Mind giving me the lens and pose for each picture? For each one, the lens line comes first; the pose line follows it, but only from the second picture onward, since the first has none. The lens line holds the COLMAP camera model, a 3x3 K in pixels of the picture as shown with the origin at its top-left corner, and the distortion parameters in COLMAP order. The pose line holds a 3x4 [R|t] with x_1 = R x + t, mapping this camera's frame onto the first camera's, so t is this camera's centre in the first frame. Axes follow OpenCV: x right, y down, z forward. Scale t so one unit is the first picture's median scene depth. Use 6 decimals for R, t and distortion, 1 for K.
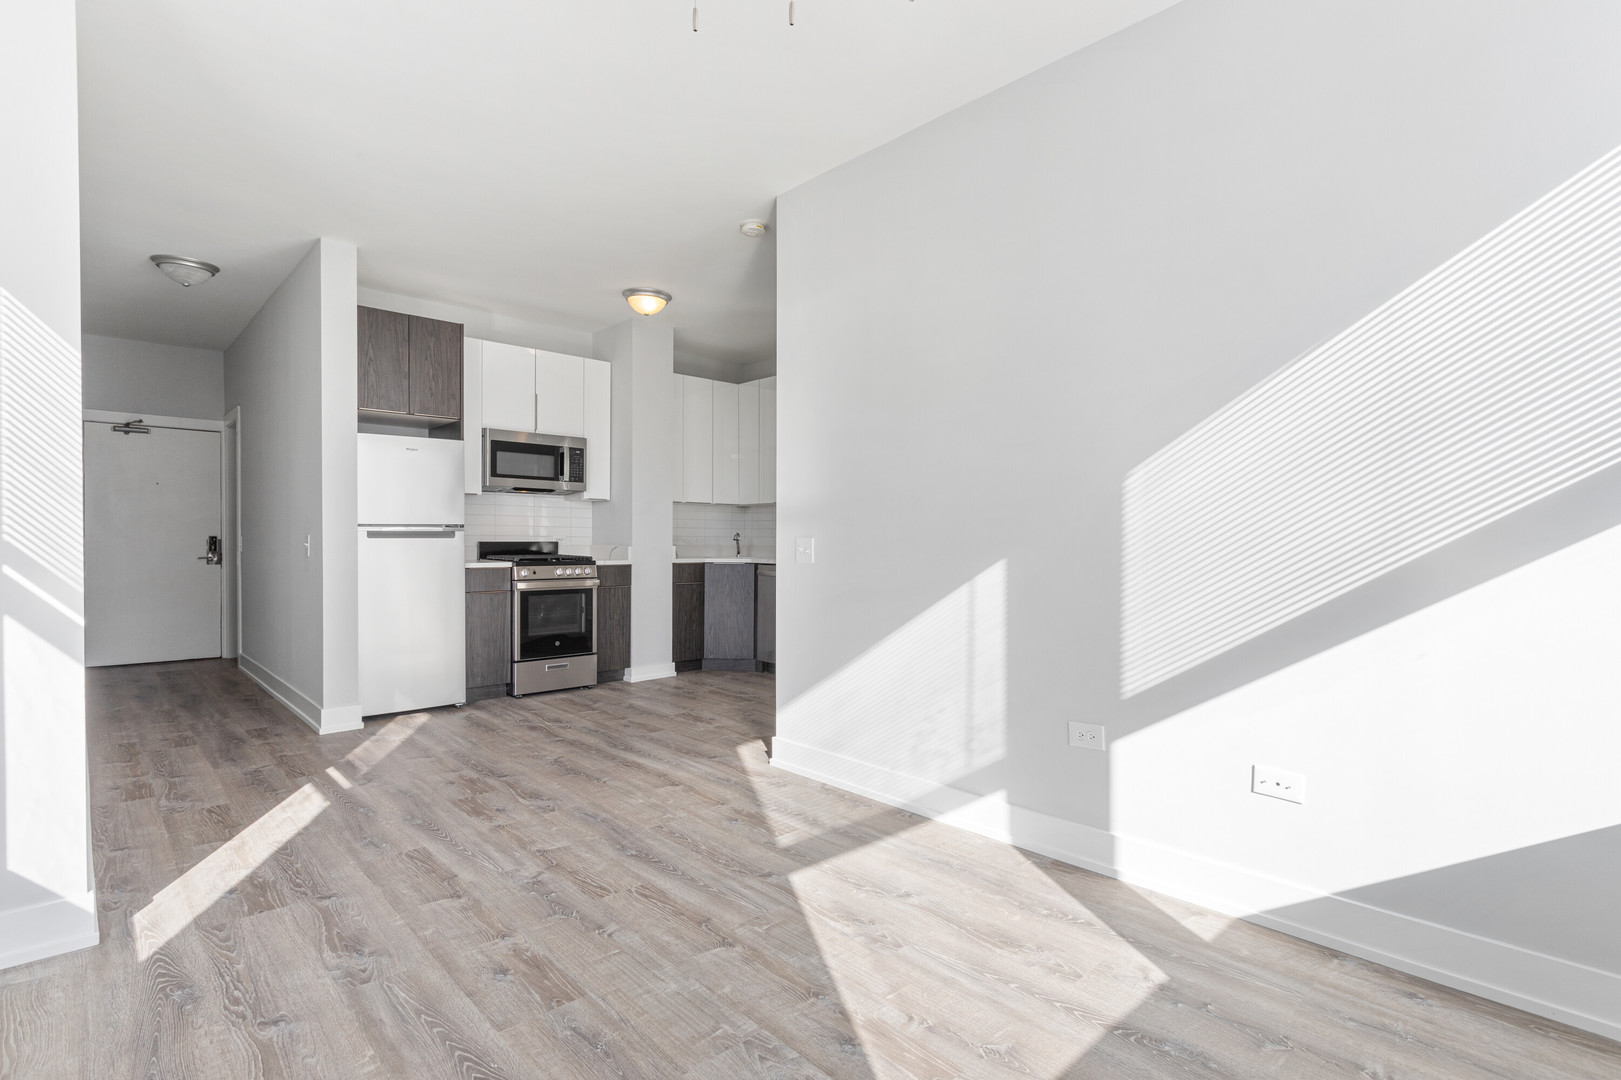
lens RADIAL K [[780.1, 0, 792.7], [0, 780.1, 541.8], [0, 0, 1]] dist [0.002308, -0.000305]
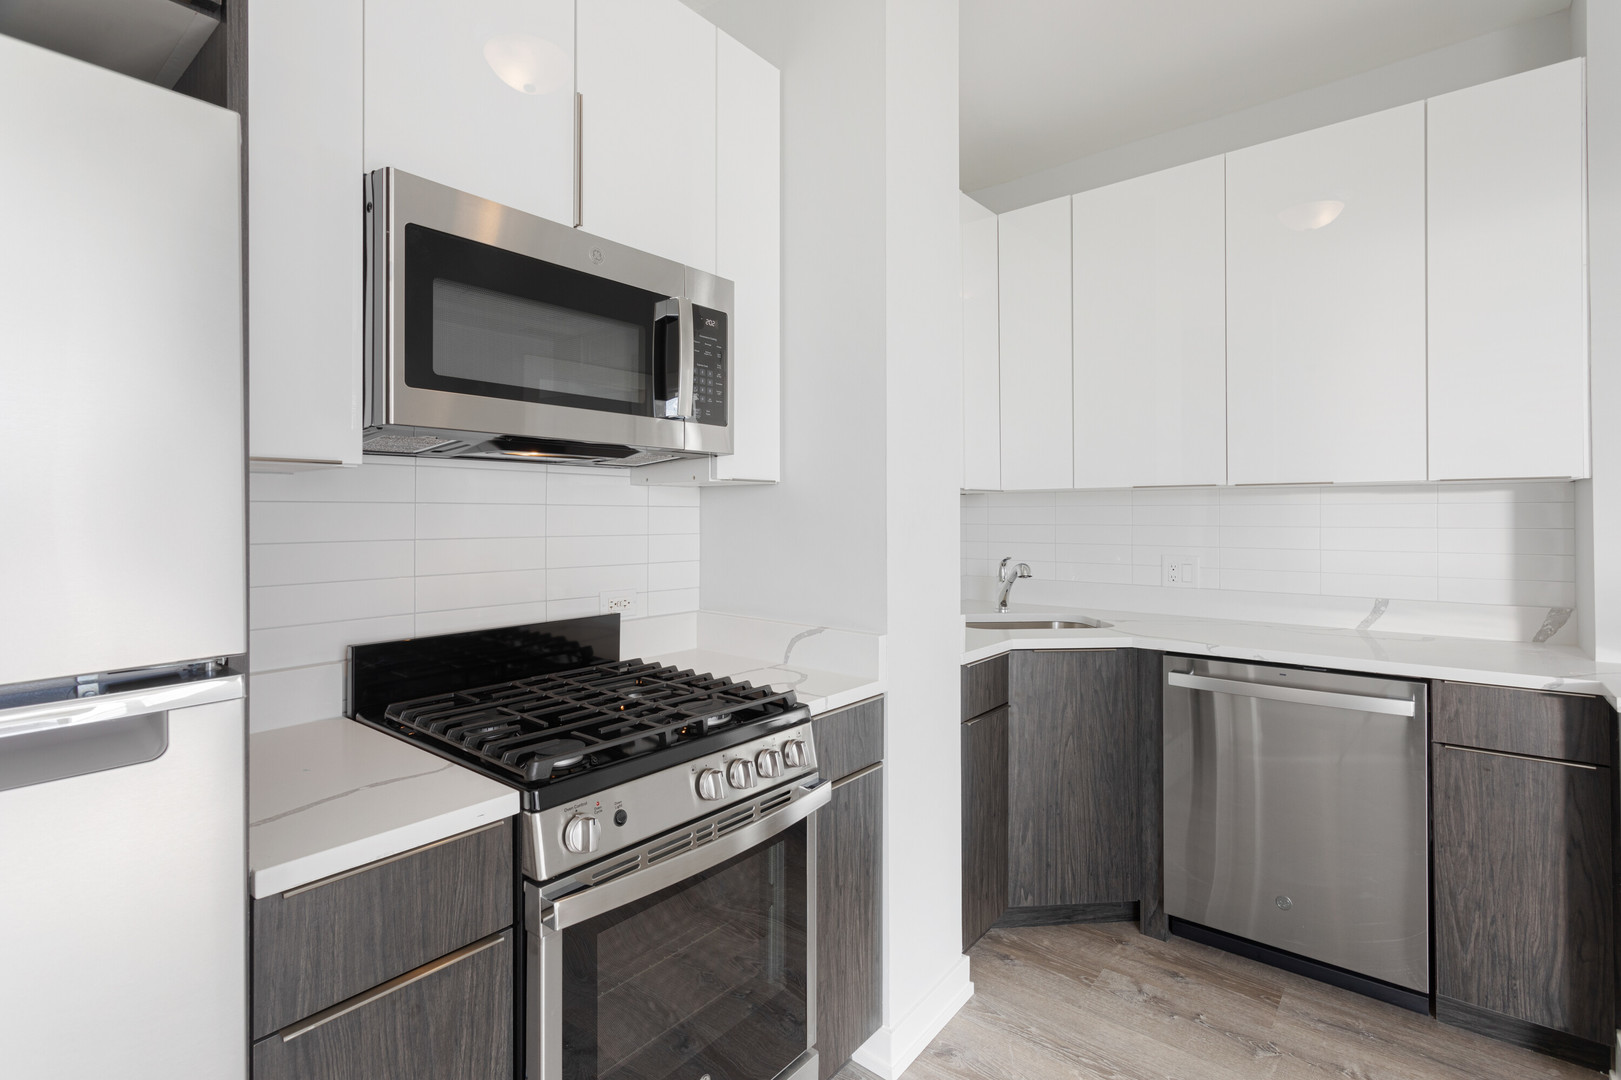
lens RADIAL K [[771.2, 0, 809.9], [0, 771.2, 507.5], [0, 0, 1]] dist [-0.000912, -0.000141]
pose [[0.988349, -0.004343, 0.152140, -0.560929], [0.006834, 0.999851, -0.015852, -0.079360], [-0.152049, 0.016707, 0.988232, 1.400378]]
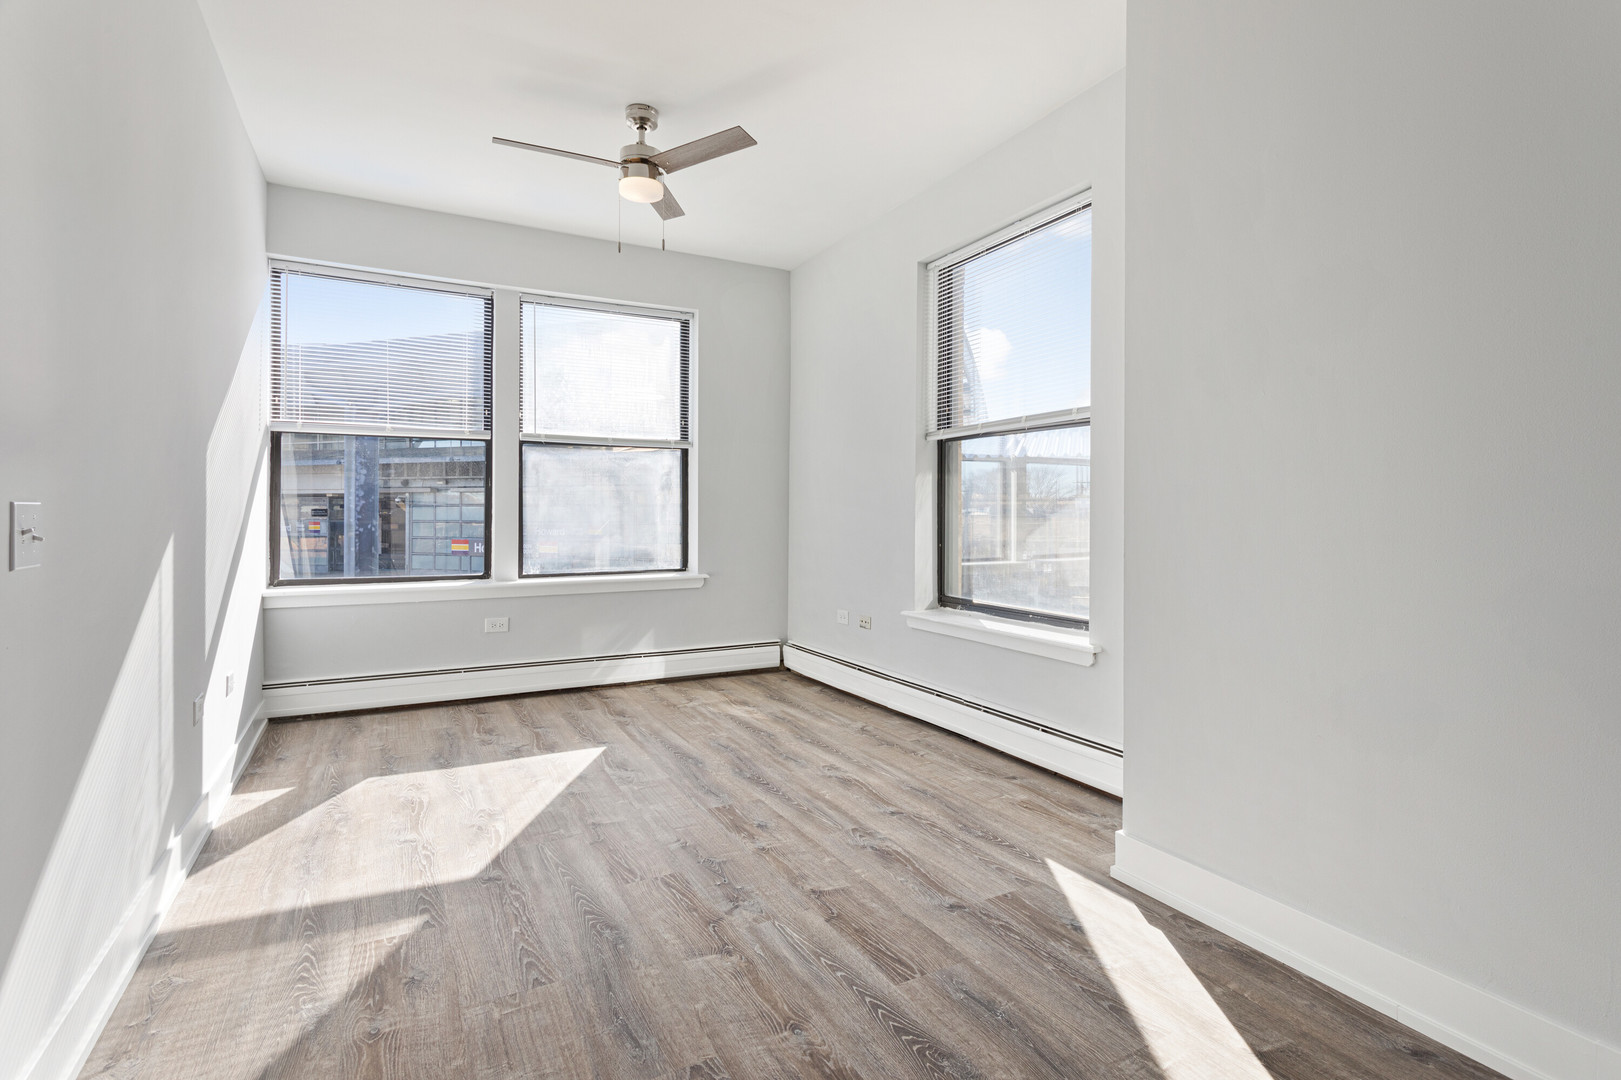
lens RADIAL K [[790.4, 0, 810.9], [0, 790.4, 513.8], [0, 0, 1]] dist [0.001941, 0.000176]
pose [[-0.971000, -0.004519, 0.239035, -0.522059], [-0.003283, 0.999979, 0.005569, -0.003242], [-0.239055, 0.004622, -0.970995, 1.543846]]
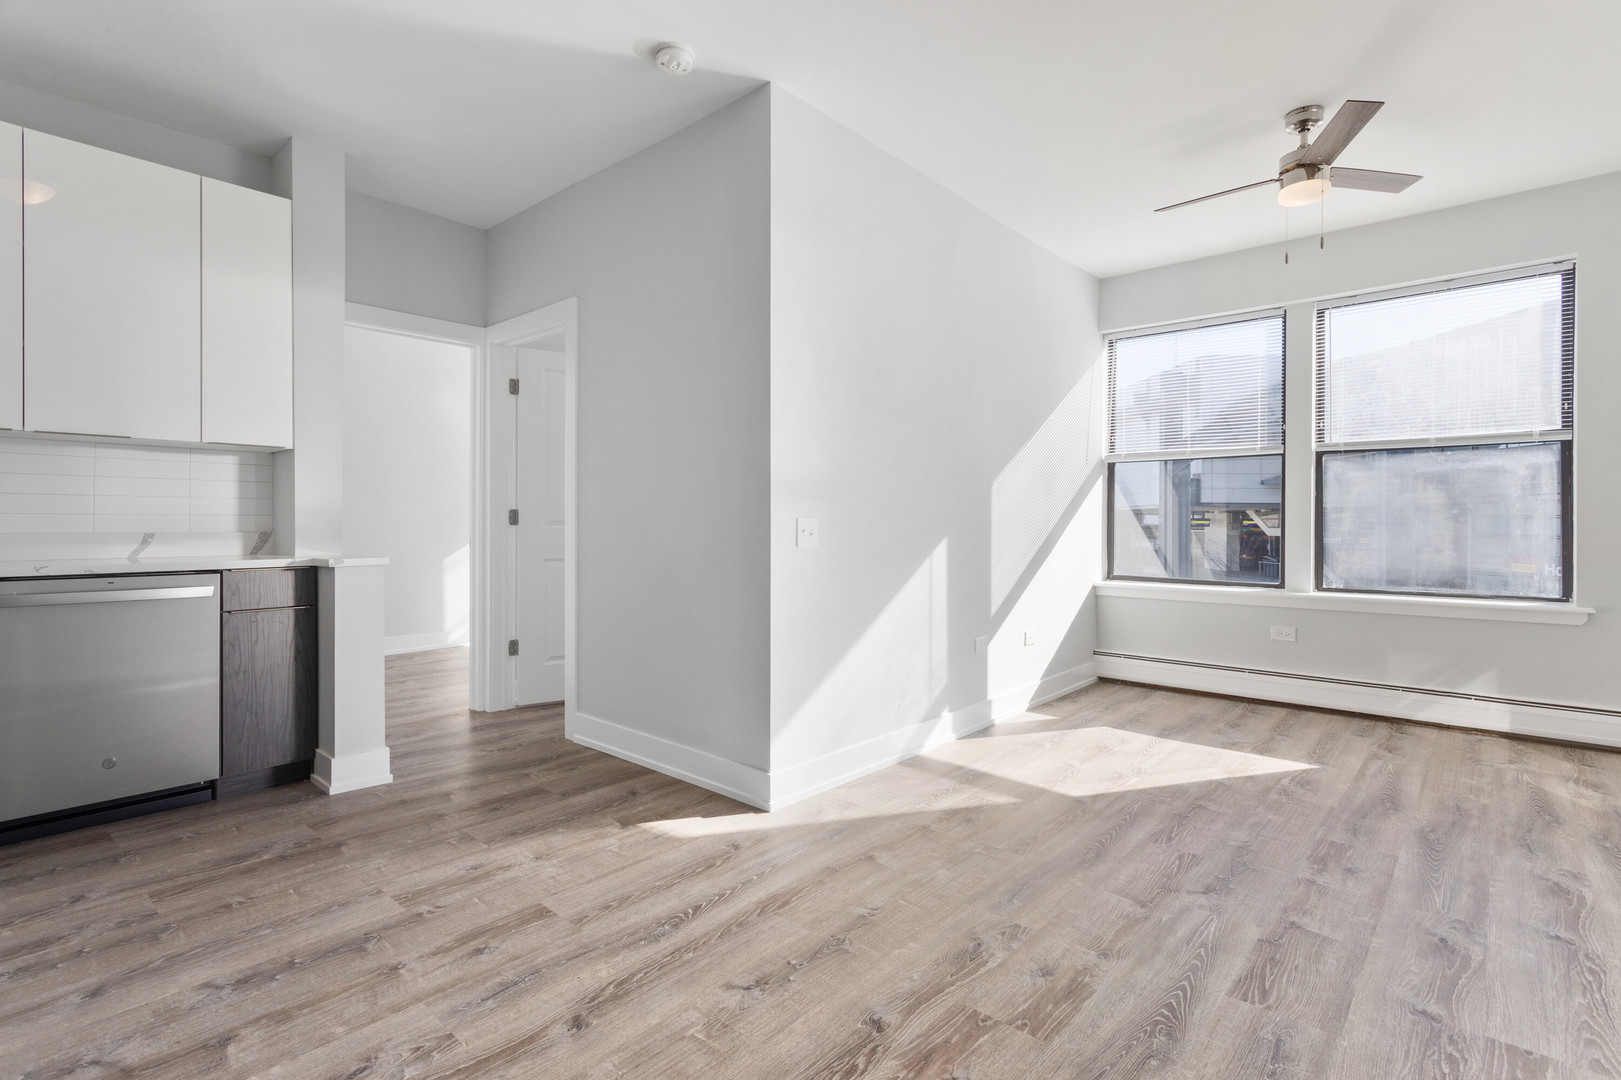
lens RADIAL K [[780.1, 0, 792.7], [0, 780.1, 541.8], [0, 0, 1]] dist [0.002308, -0.000305]
pose [[-0.092301, -0.028261, 0.995330, -1.006385], [0.002092, 0.999589, 0.028576, -0.006625], [-0.995729, 0.004720, -0.092204, 1.326287]]
